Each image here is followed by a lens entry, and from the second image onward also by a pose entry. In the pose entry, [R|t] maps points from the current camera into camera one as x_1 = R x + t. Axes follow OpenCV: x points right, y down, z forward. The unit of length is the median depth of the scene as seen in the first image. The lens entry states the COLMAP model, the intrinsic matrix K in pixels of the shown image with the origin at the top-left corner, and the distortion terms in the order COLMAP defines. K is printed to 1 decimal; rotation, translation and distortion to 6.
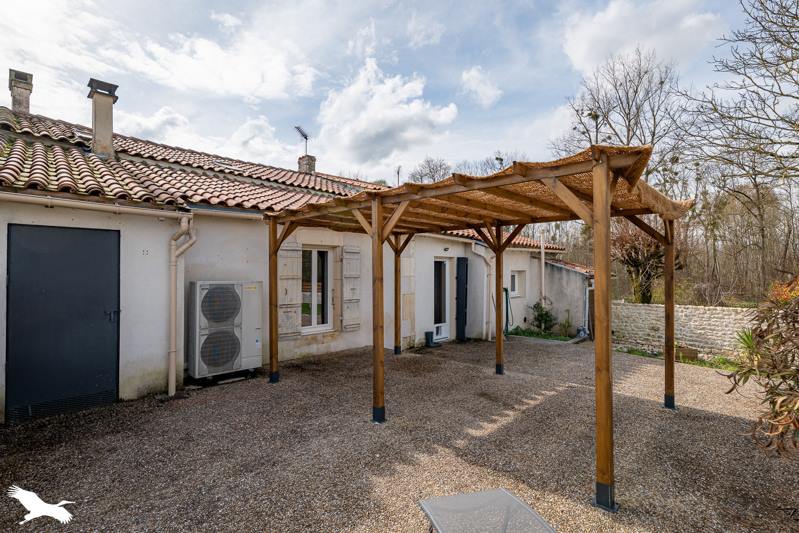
lens RADIAL K [[385.7, 0, 399.2], [0, 385.7, 268.8], [0, 0, 1]] dist [-0.001114, 0.000110]
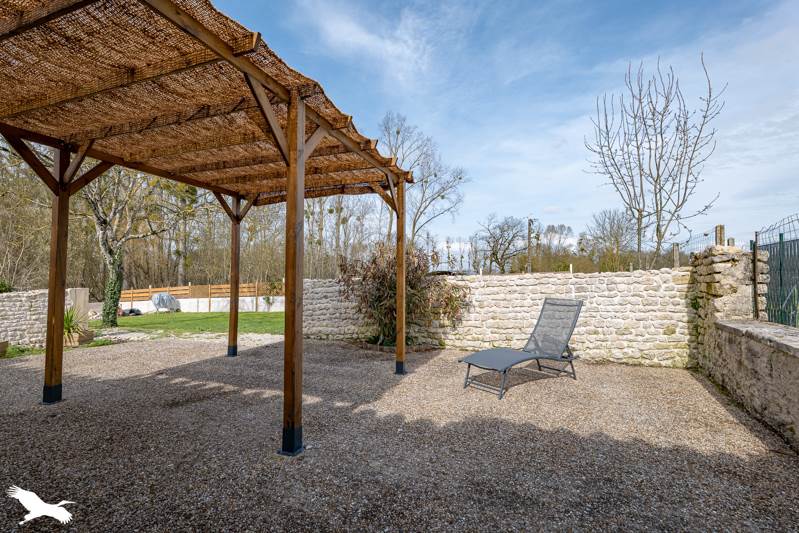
lens RADIAL K [[385.7, 0, 398.5], [0, 385.7, 269.4], [0, 0, 1]] dist [-0.001114, 0.000110]
pose [[-0.384287, 0.007312, 0.923185, -0.823236], [-0.013875, 0.999810, -0.013694, 0.124351], [-0.923110, -0.018071, -0.384112, 1.279427]]
